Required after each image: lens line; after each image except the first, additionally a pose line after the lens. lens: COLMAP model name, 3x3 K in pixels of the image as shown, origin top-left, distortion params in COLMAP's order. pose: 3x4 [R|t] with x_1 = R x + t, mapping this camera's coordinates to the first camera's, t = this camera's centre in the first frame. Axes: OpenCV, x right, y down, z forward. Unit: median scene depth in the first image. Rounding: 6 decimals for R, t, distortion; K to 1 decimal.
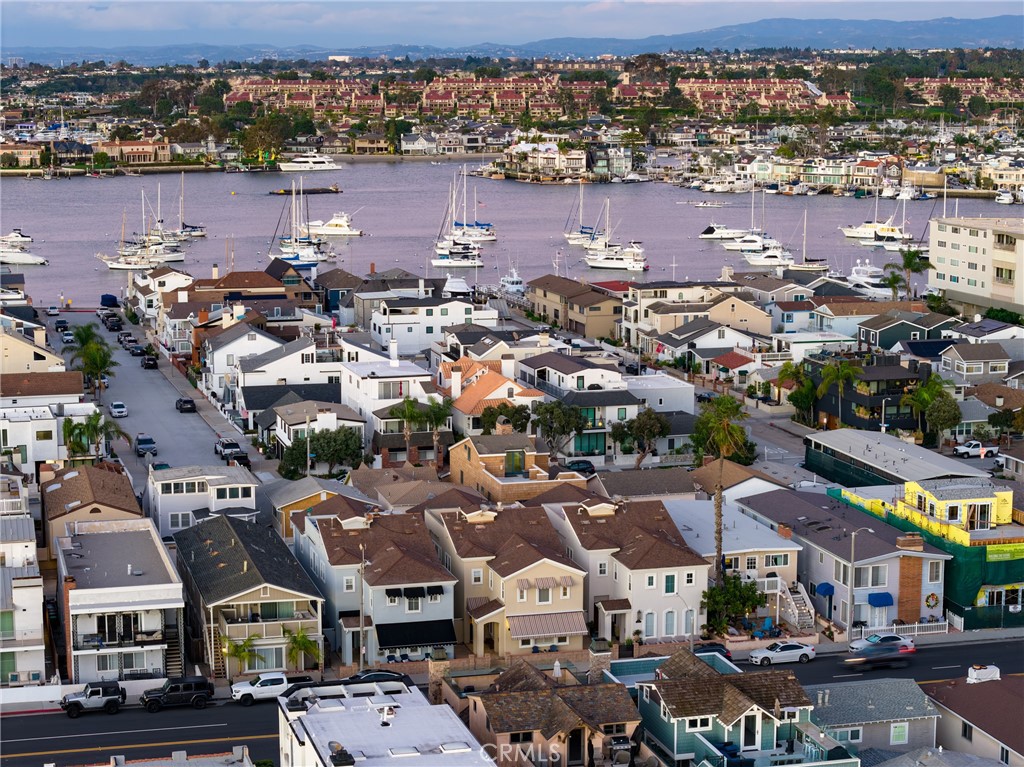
lens RADIAL K [[2065.7, 0, 513.1], [0, 2065.7, 389.3], [0, 0, 1]] dist [-0.127639, 0.000000]
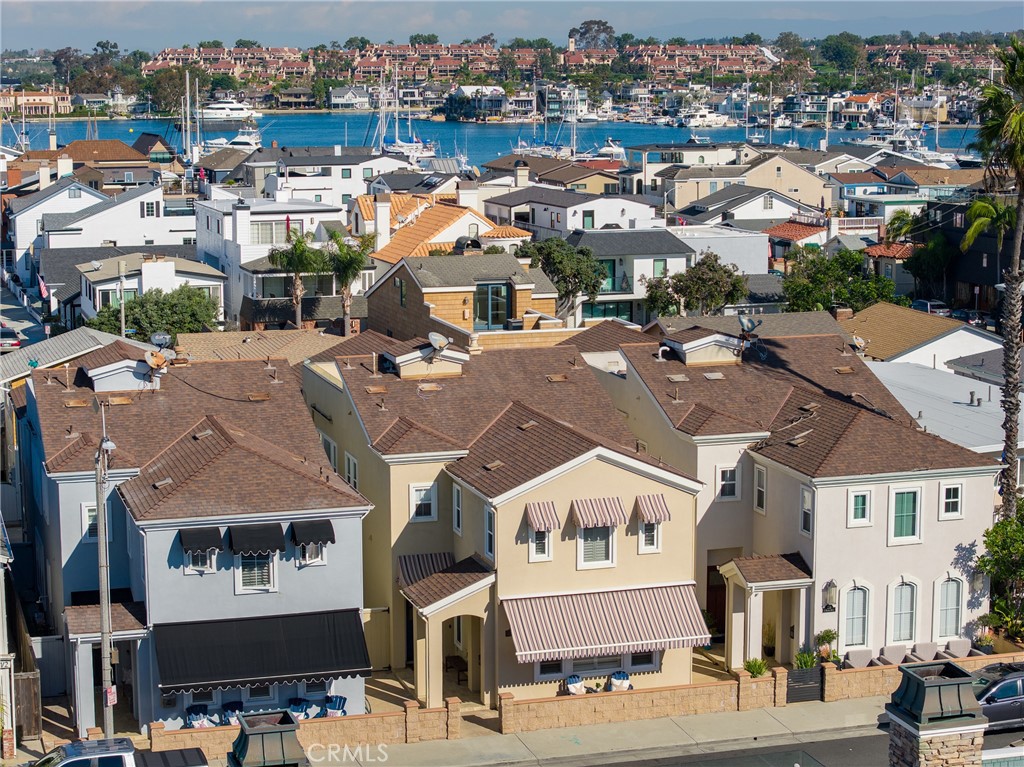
lens RADIAL K [[2065.7, 0, 507.7], [0, 2065.7, 385.4], [0, 0, 1]] dist [-0.127639, 0.000000]
pose [[0.999586, -0.009028, 0.027327, -0.011223], [0.009107, 0.999955, -0.002750, 0.066118], [-0.027300, 0.002997, 0.999623, 0.571447]]
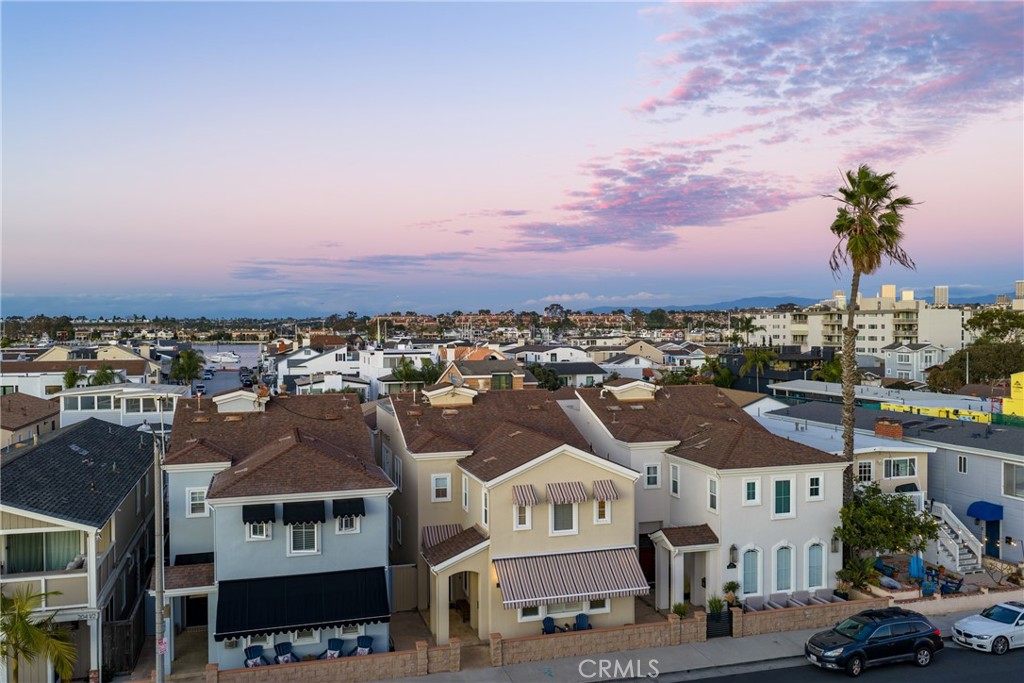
lens RADIAL K [[849.2, 0, 525.9], [0, 849.2, 336.4], [0, 0, 1]] dist [0.032401, -0.047955]
pose [[0.999355, -0.004082, 0.035669, -0.002075], [0.009178, 0.989551, -0.143894, 0.079506], [-0.034709, 0.144128, 0.988950, 0.725587]]
